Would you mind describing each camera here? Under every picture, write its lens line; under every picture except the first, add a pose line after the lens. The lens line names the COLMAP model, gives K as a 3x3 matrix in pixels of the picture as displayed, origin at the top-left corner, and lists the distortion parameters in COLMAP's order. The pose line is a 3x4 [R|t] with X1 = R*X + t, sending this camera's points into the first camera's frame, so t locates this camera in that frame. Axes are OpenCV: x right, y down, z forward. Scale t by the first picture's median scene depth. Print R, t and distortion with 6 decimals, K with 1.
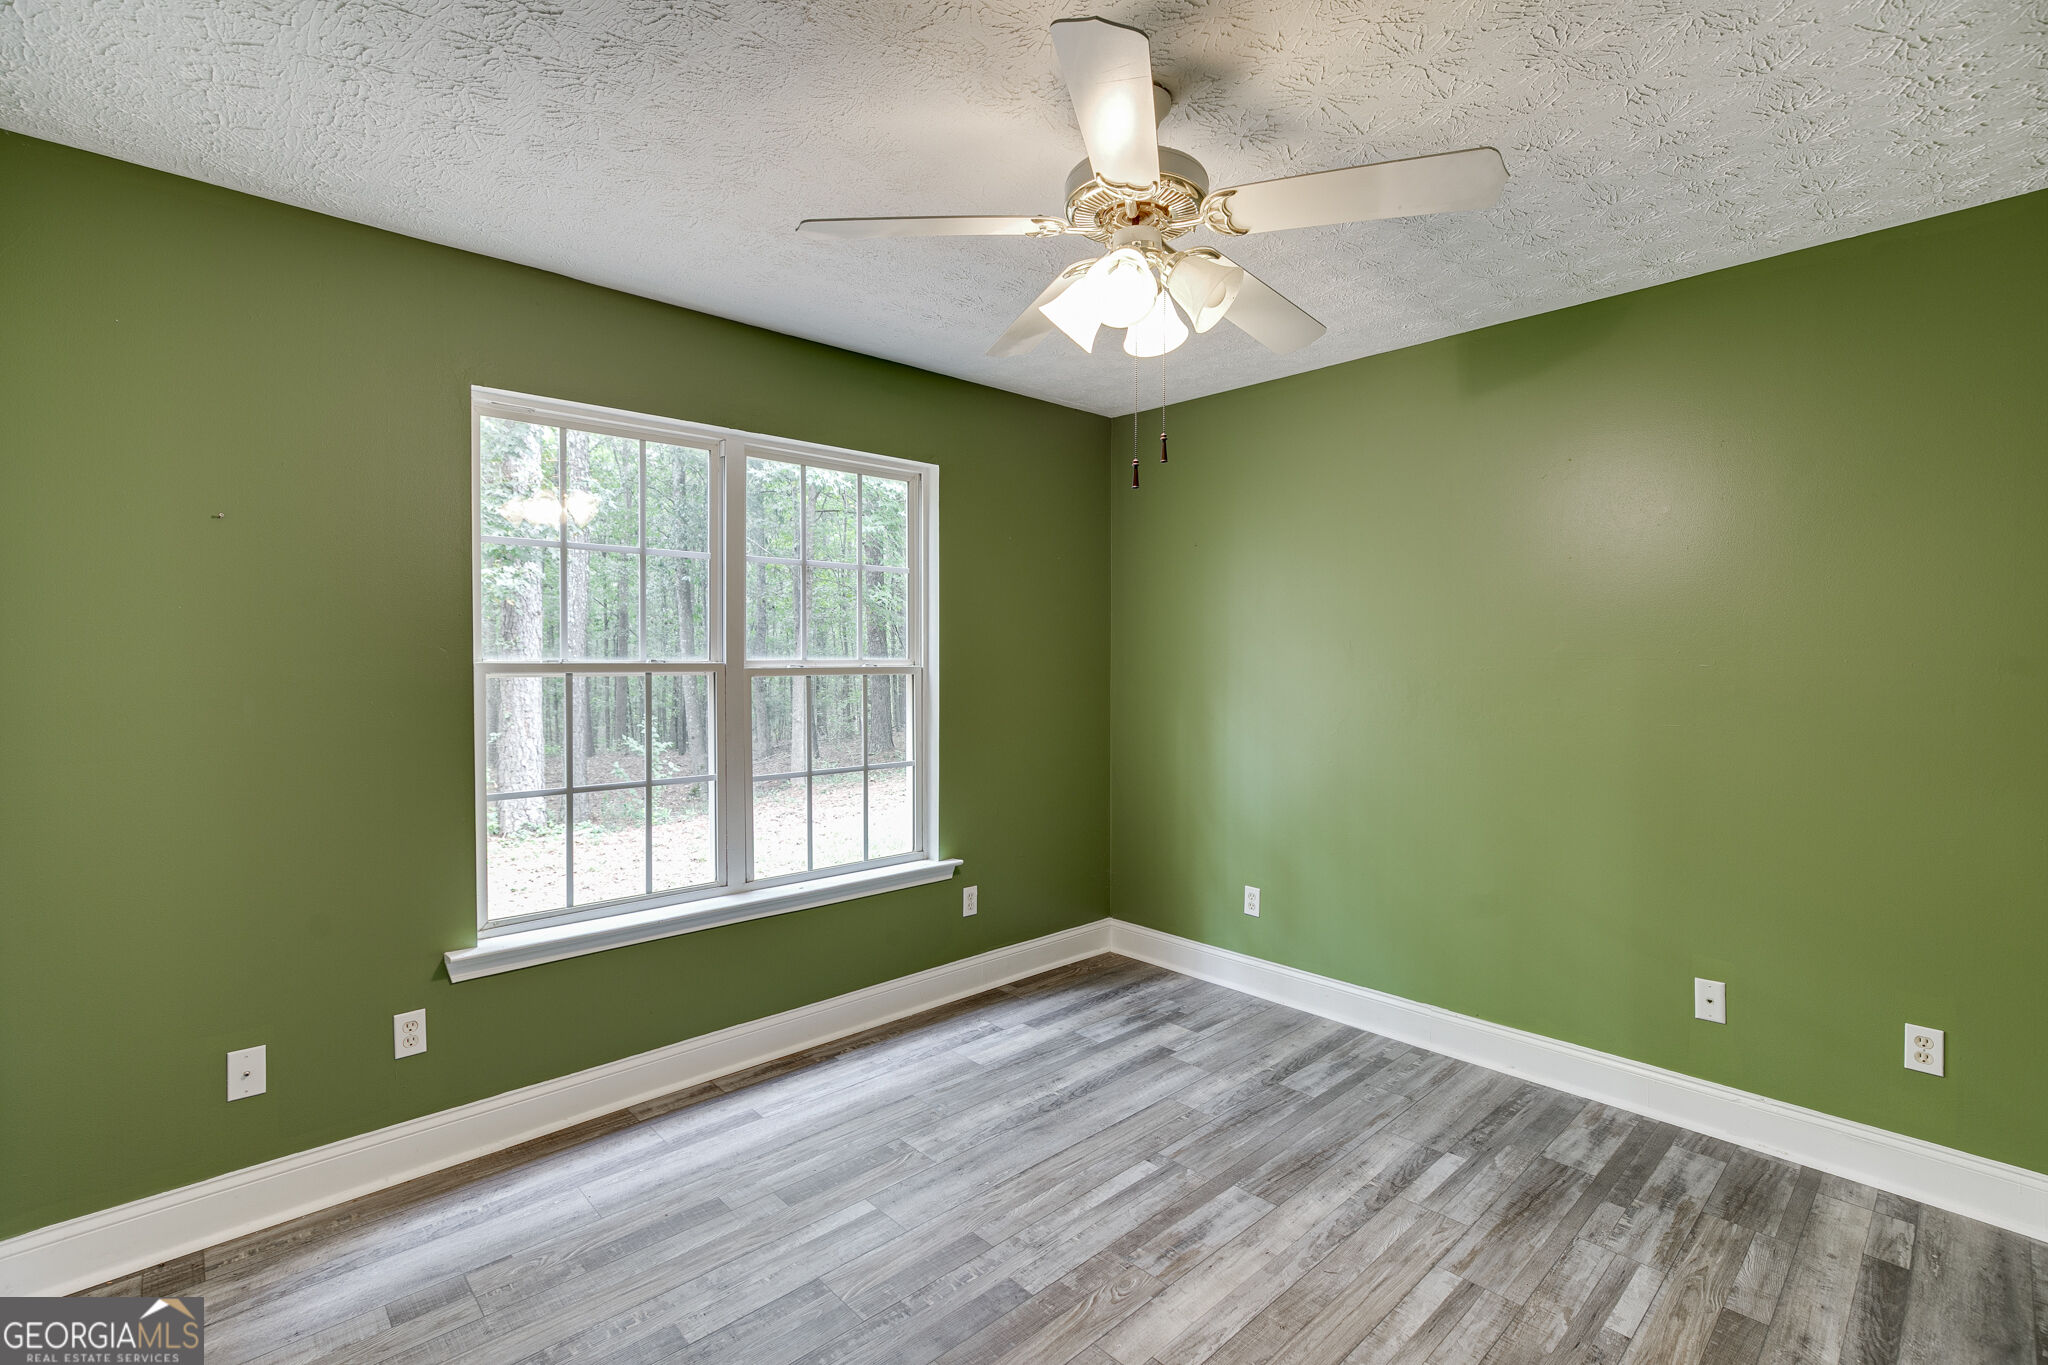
lens RADIAL K [[927.7, 0, 1022.3], [0, 927.7, 669.0], [0, 0, 1]] dist [-0.016371, 0.009050]
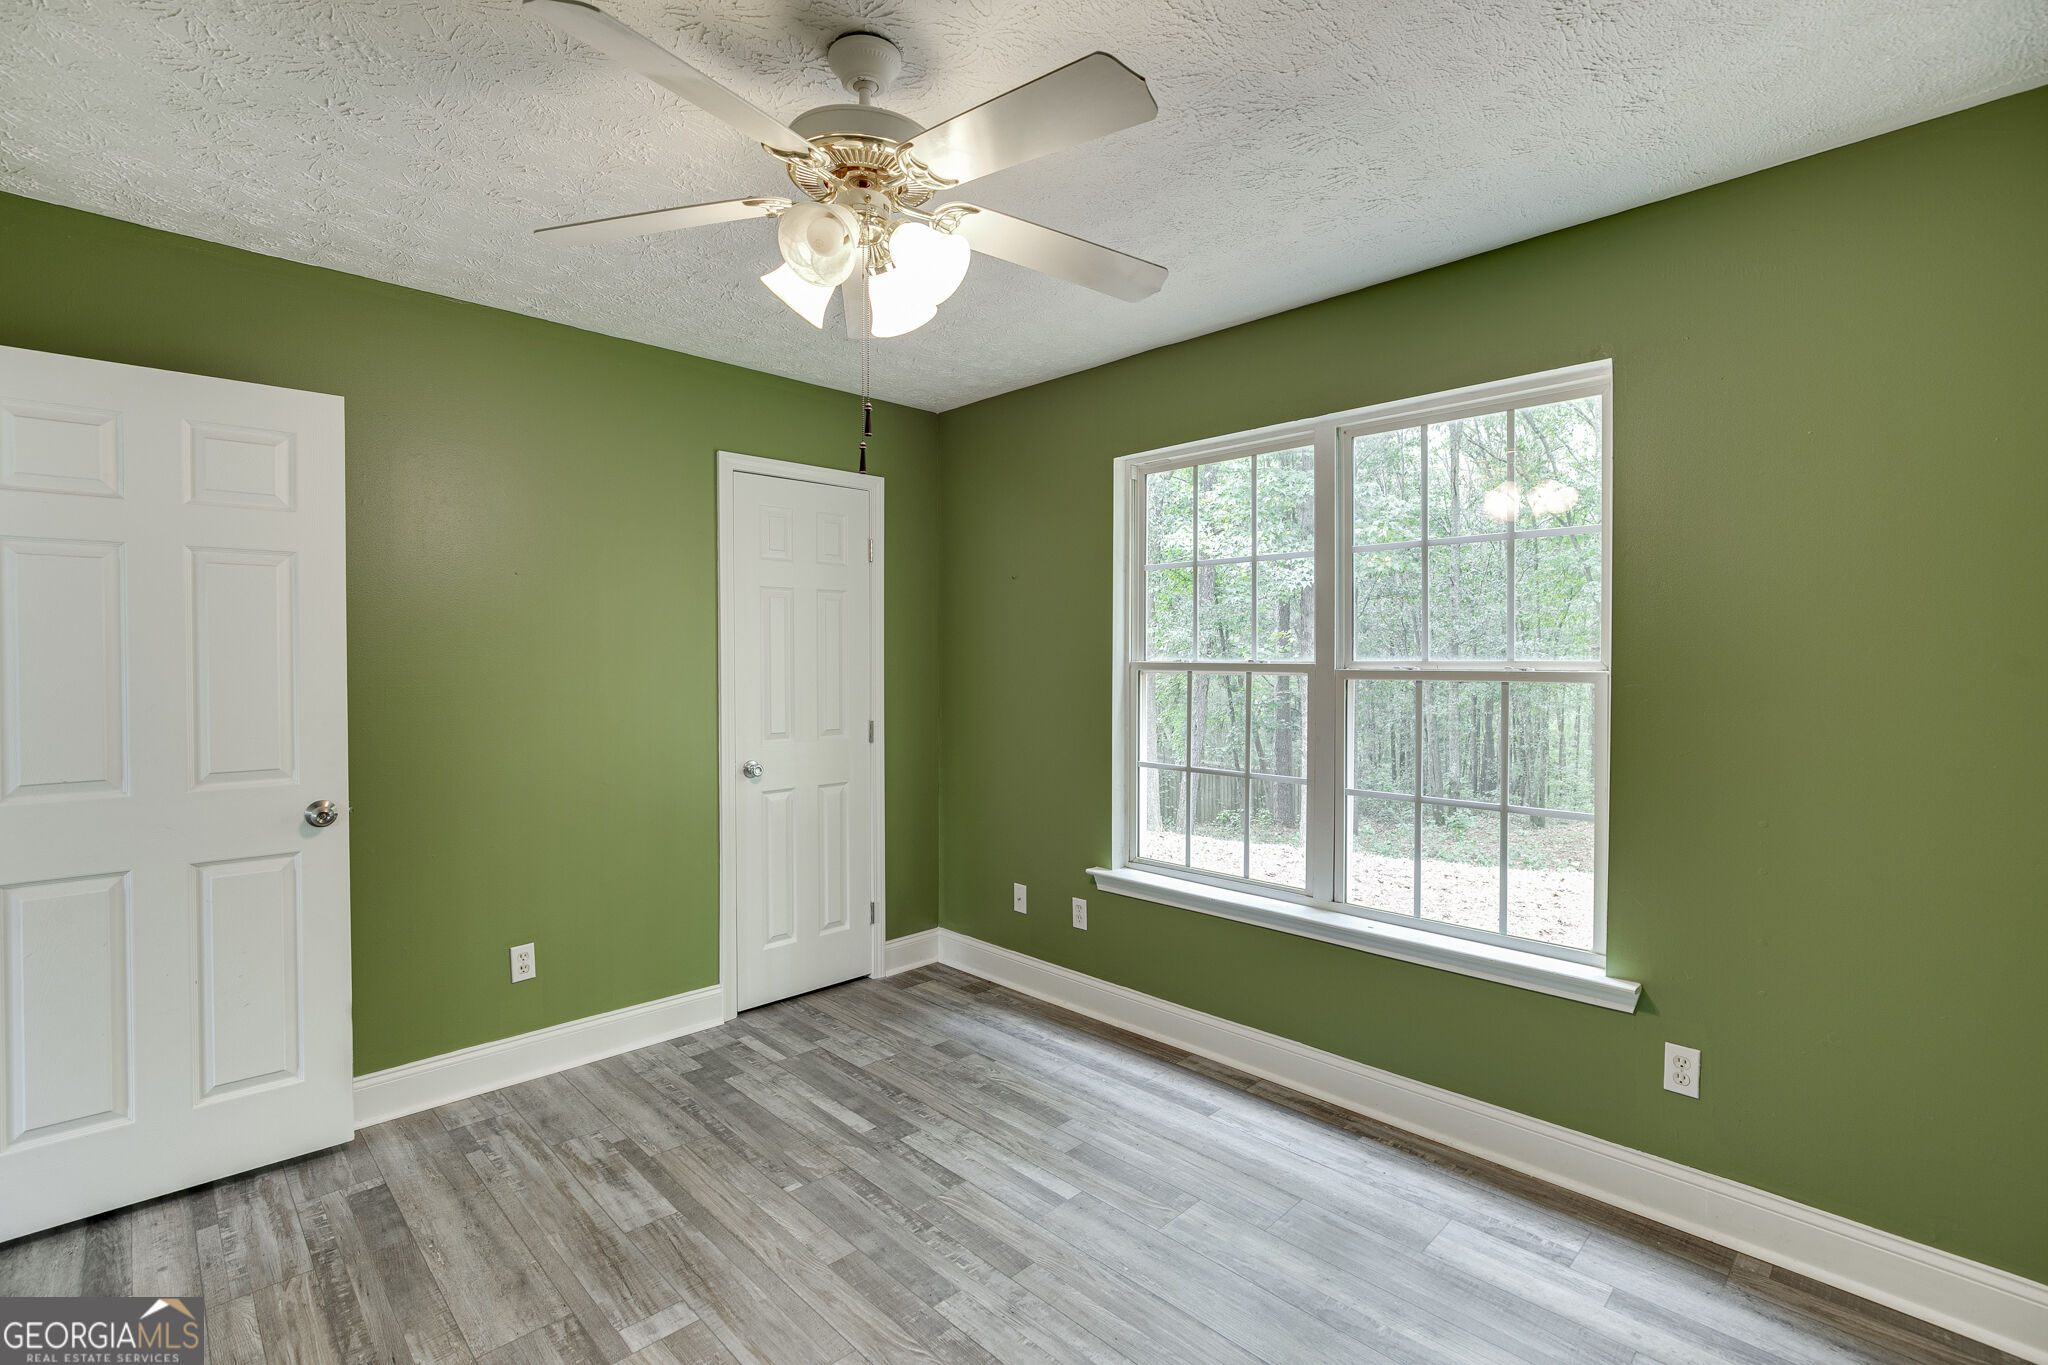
lens RADIAL K [[927.7, 0, 1022.3], [0, 927.7, 669.0], [0, 0, 1]] dist [-0.016371, 0.009050]
pose [[0.023838, 0.010176, -0.999664, 0.674256], [-0.015974, 0.999824, 0.009797, -0.005990], [0.999588, 0.015735, 0.023996, 0.726900]]
